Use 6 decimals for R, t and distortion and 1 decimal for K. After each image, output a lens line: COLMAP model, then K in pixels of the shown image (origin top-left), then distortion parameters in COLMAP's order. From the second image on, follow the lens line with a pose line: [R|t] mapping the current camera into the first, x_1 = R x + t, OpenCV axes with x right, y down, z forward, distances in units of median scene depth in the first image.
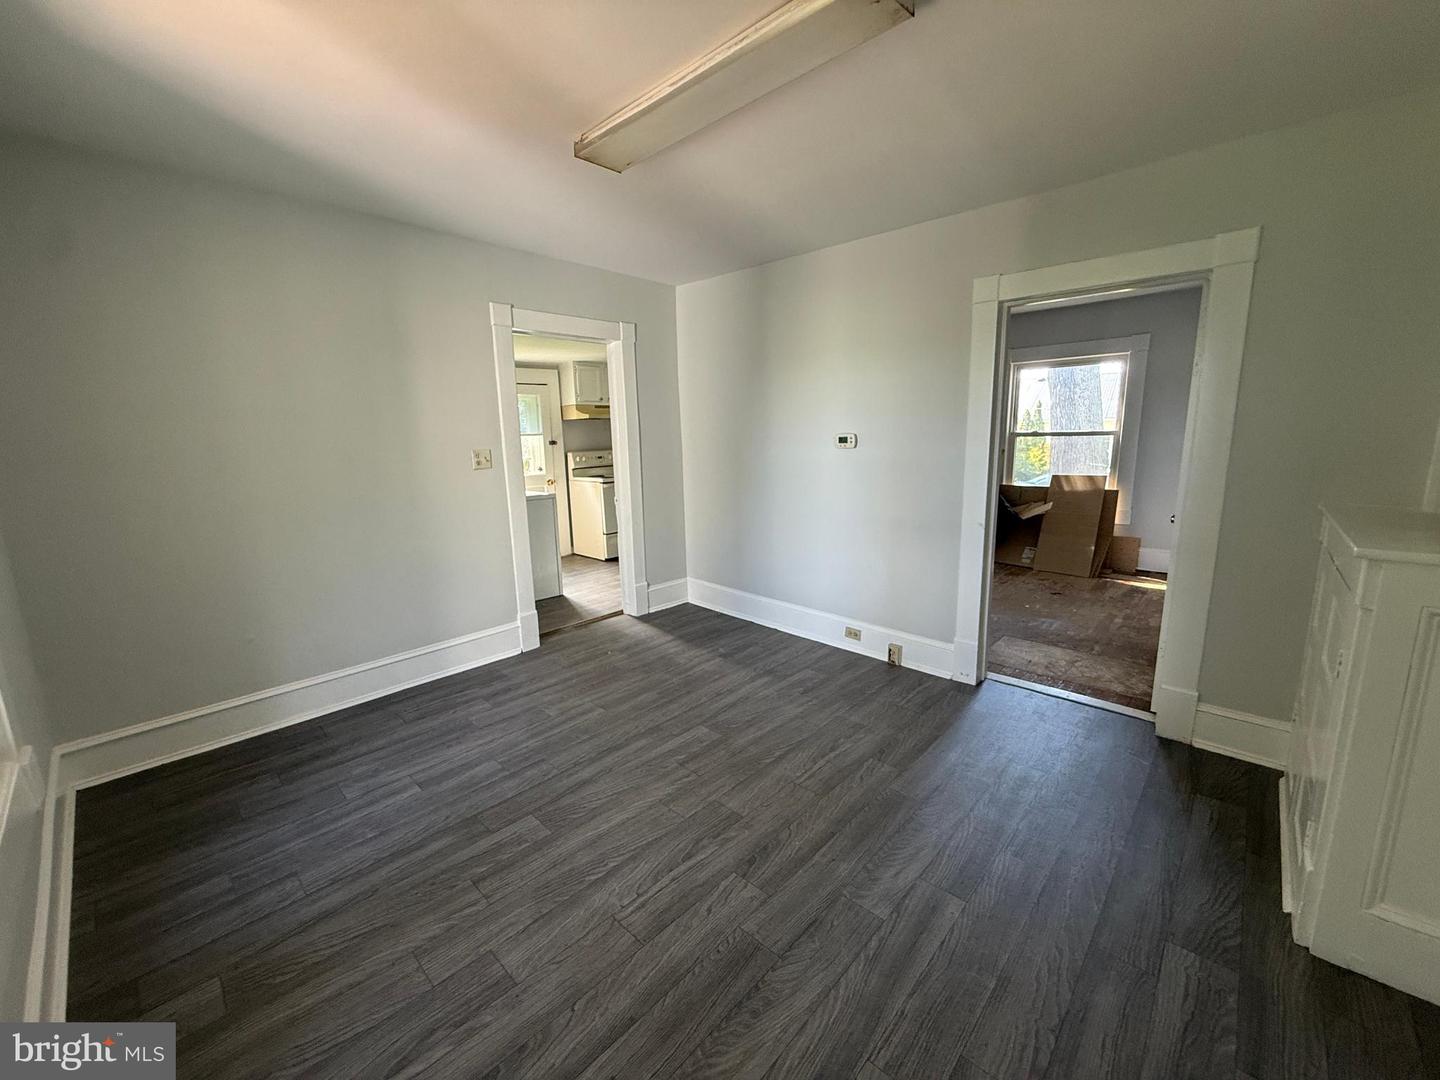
lens RADIAL K [[575.4, 0, 715.1], [0, 575.4, 538.6], [0, 0, 1]] dist [-0.001231, 0.000248]
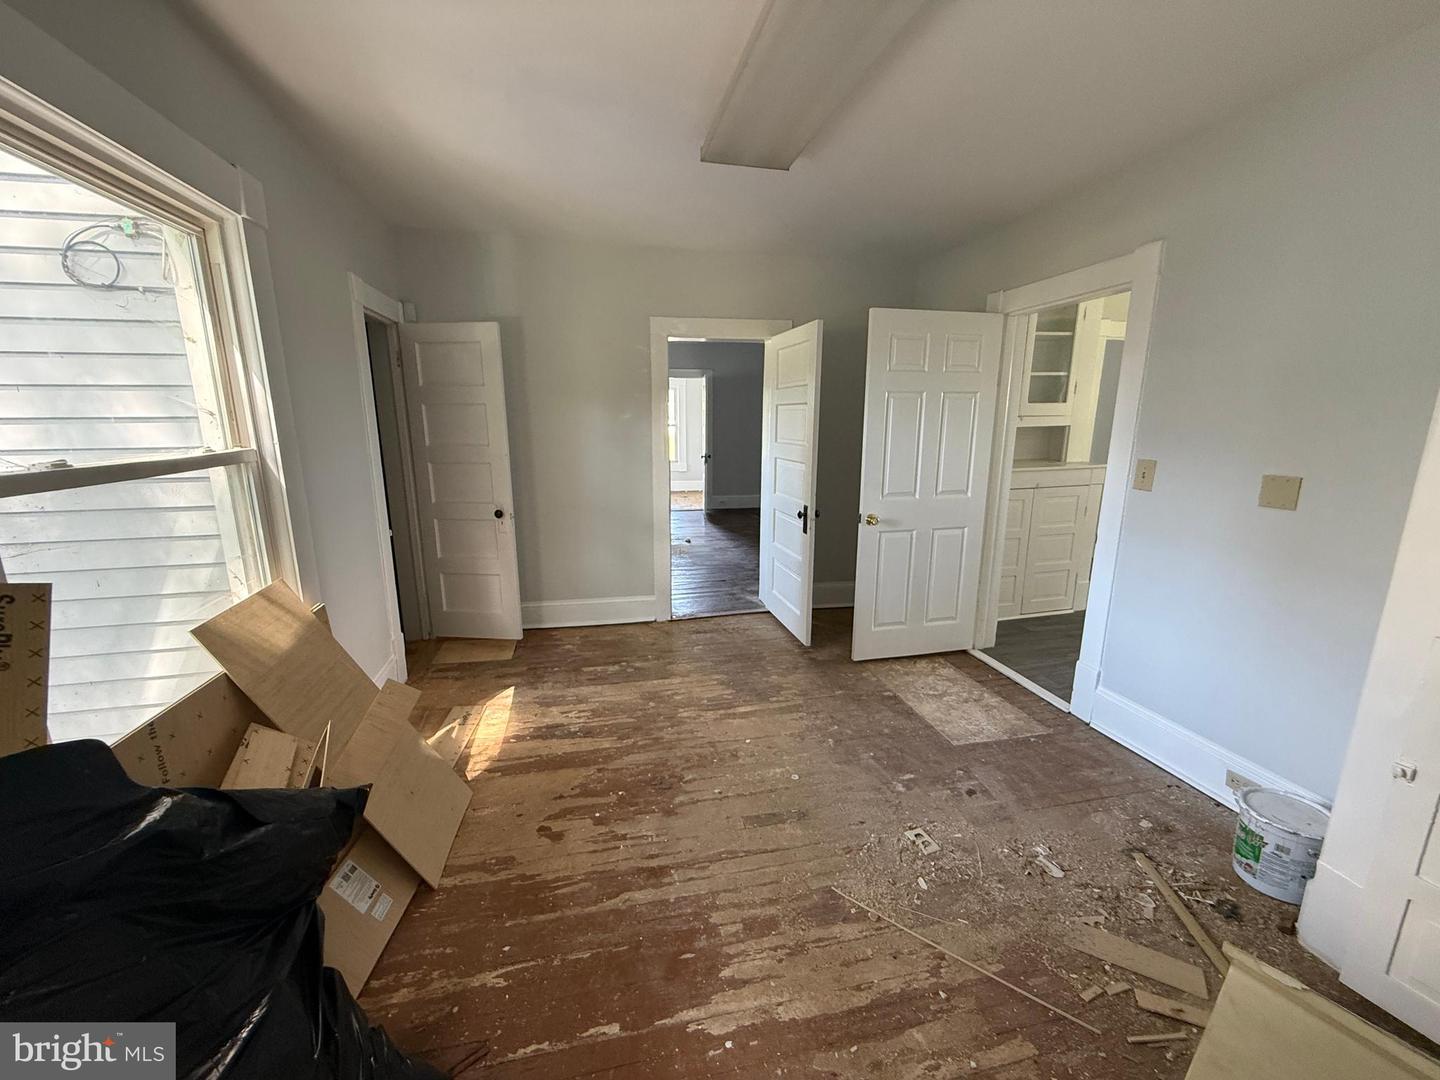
lens RADIAL K [[576.1, 0, 714.8], [0, 576.1, 538.7], [0, 0, 1]] dist [0.000278, -0.000240]
pose [[-0.828544, -0.093688, 0.552031, 0.438753], [0.120929, 0.932693, 0.339795, -0.347702], [-0.546710, 0.348291, -0.761447, 1.769311]]
